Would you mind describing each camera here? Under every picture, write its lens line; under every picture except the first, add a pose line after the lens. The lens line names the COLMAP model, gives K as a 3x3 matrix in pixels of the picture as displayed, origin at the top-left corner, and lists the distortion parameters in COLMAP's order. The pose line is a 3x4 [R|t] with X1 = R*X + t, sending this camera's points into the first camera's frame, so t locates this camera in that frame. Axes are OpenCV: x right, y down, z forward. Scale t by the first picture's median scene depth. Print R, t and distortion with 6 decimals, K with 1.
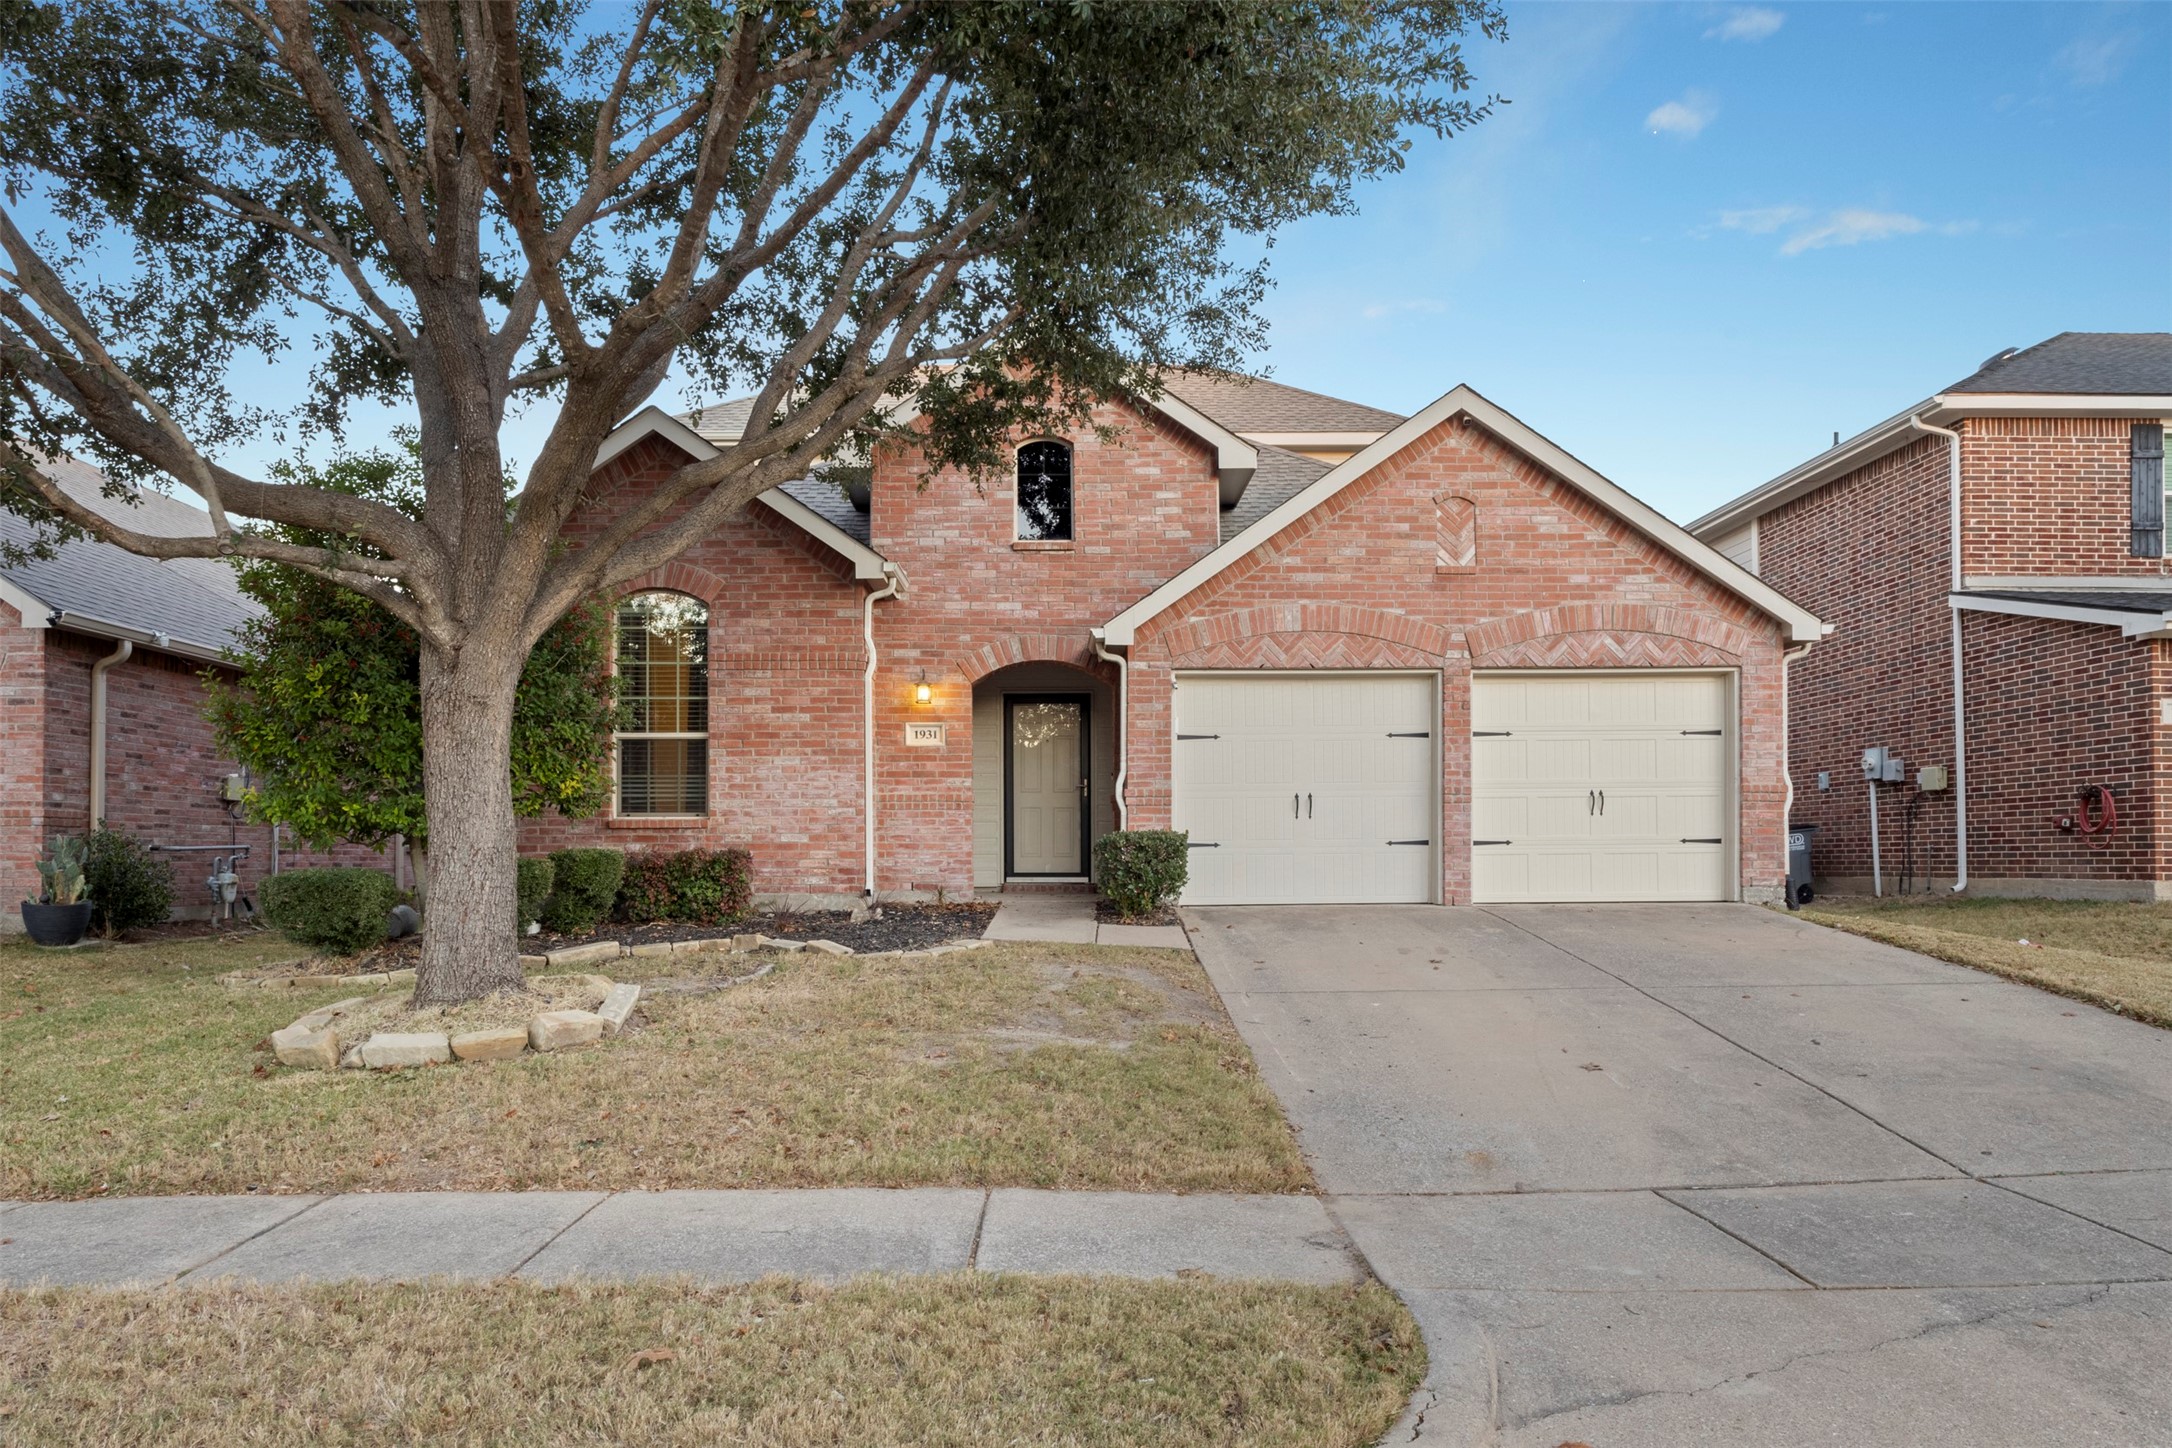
lens RADIAL K [[1396.2, 0, 1106.2], [0, 1396.2, 817.5], [0, 0, 1]] dist [-0.004419, -0.000644]
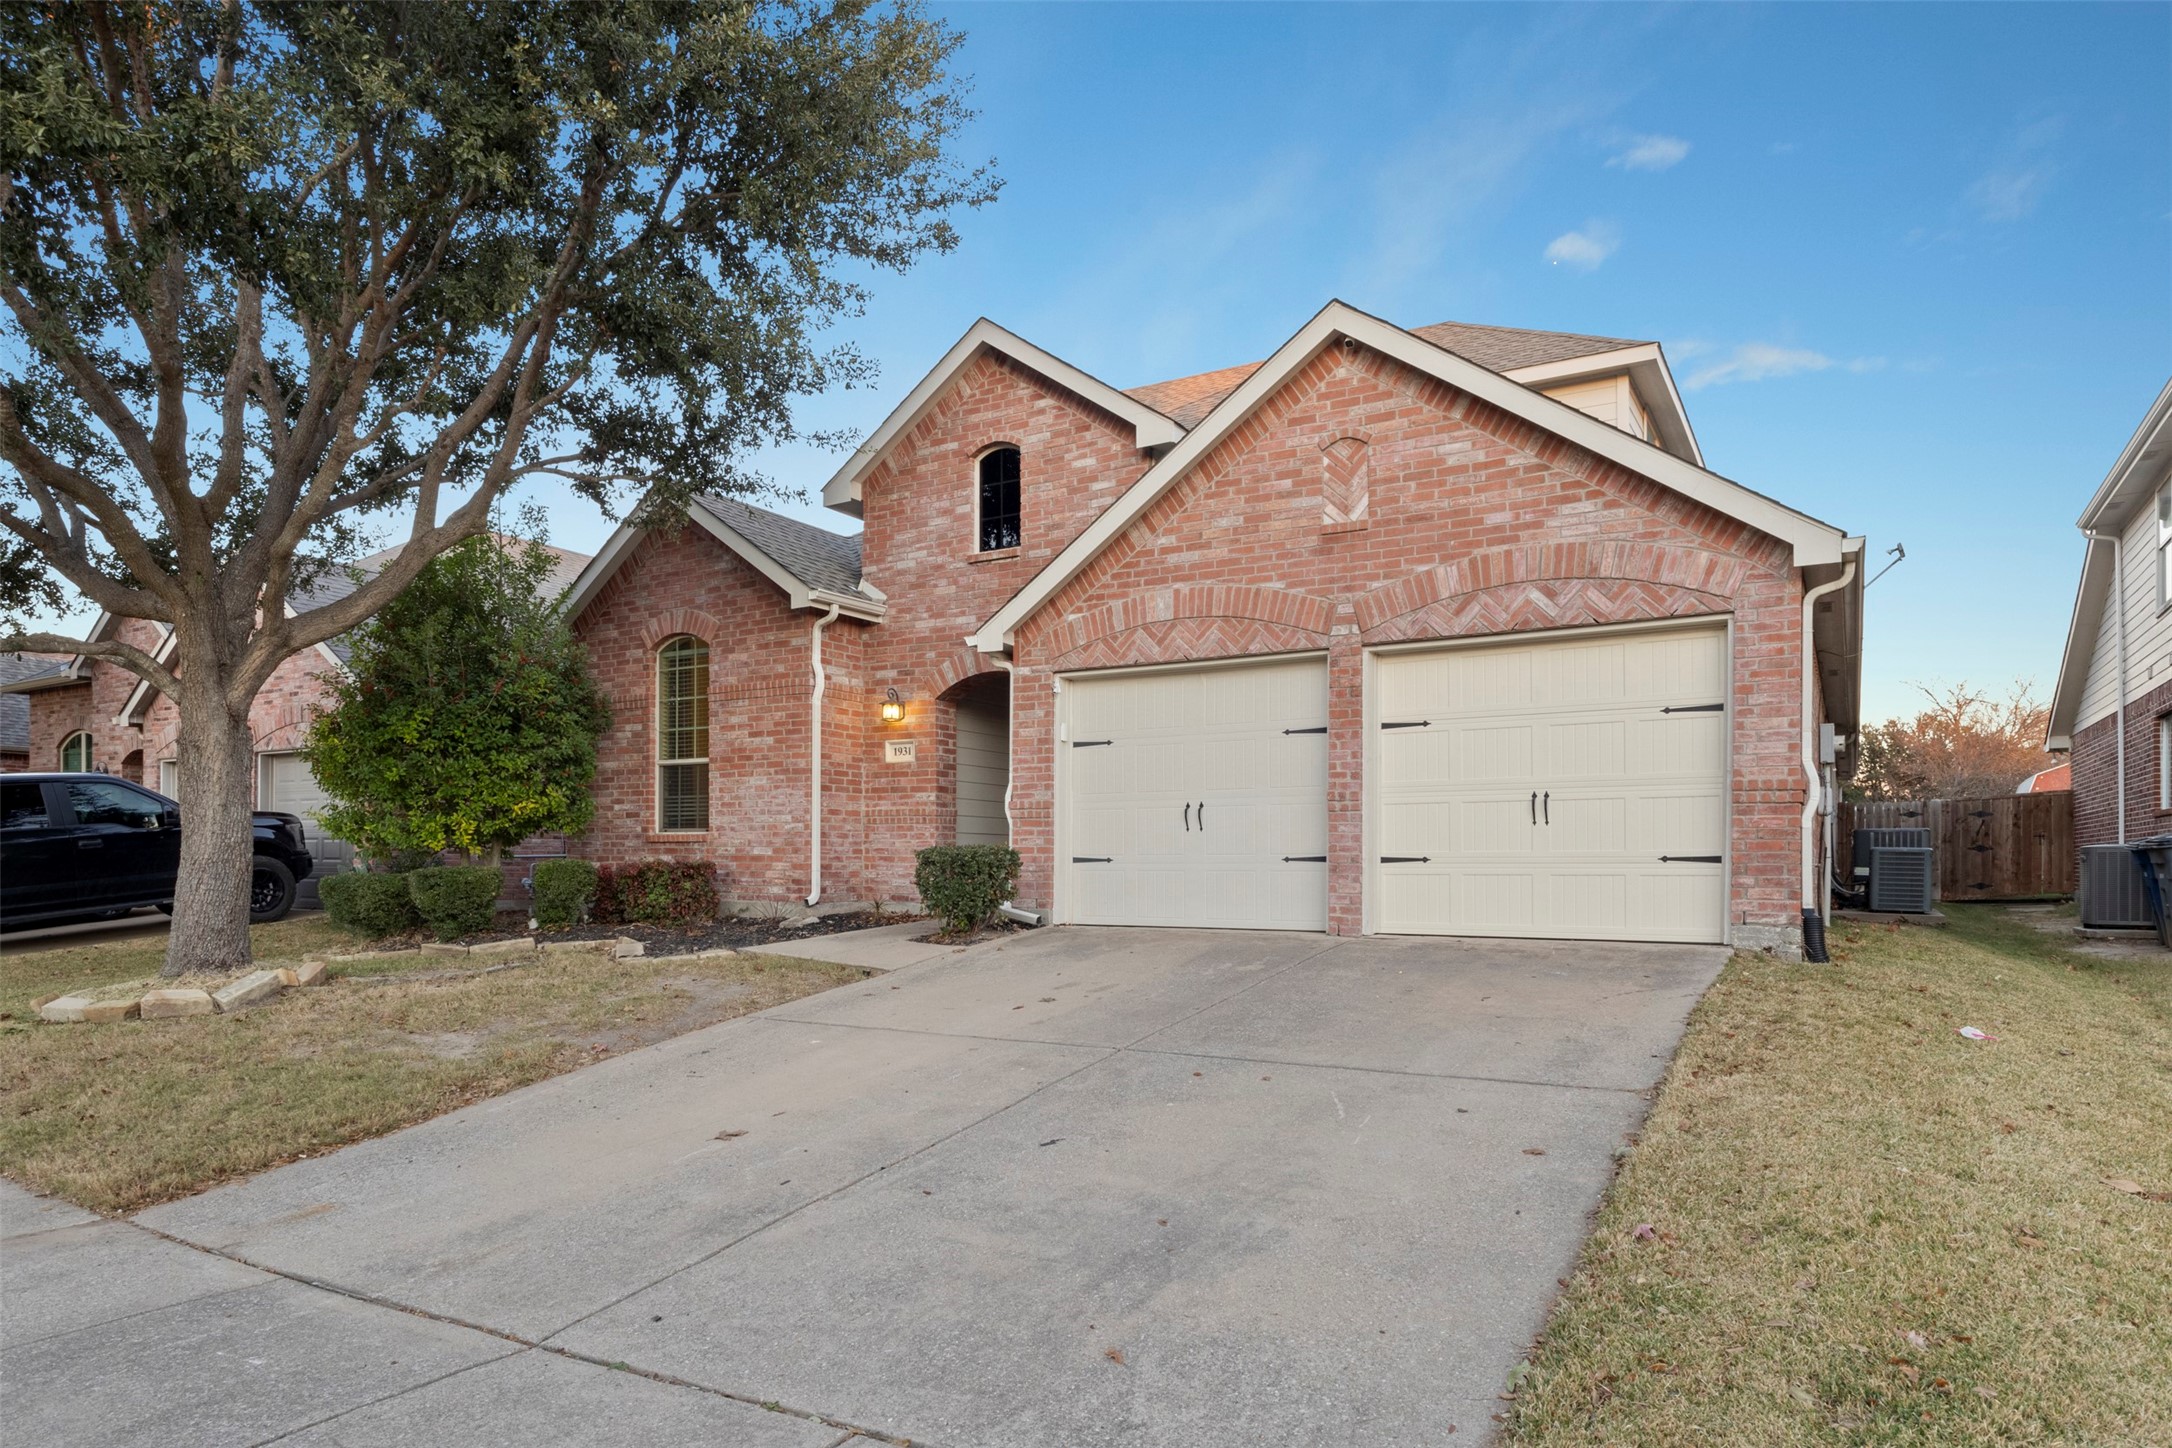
lens RADIAL K [[1317.2, 0, 1076.5], [0, 1317.2, 840.1], [0, 0, 1]] dist [-0.017534, -0.000840]
pose [[0.839106, -0.000872, -0.543968, 0.538841], [0.005865, 0.999955, 0.007444, -0.000032], [0.543937, -0.009437, 0.839073, 0.263941]]
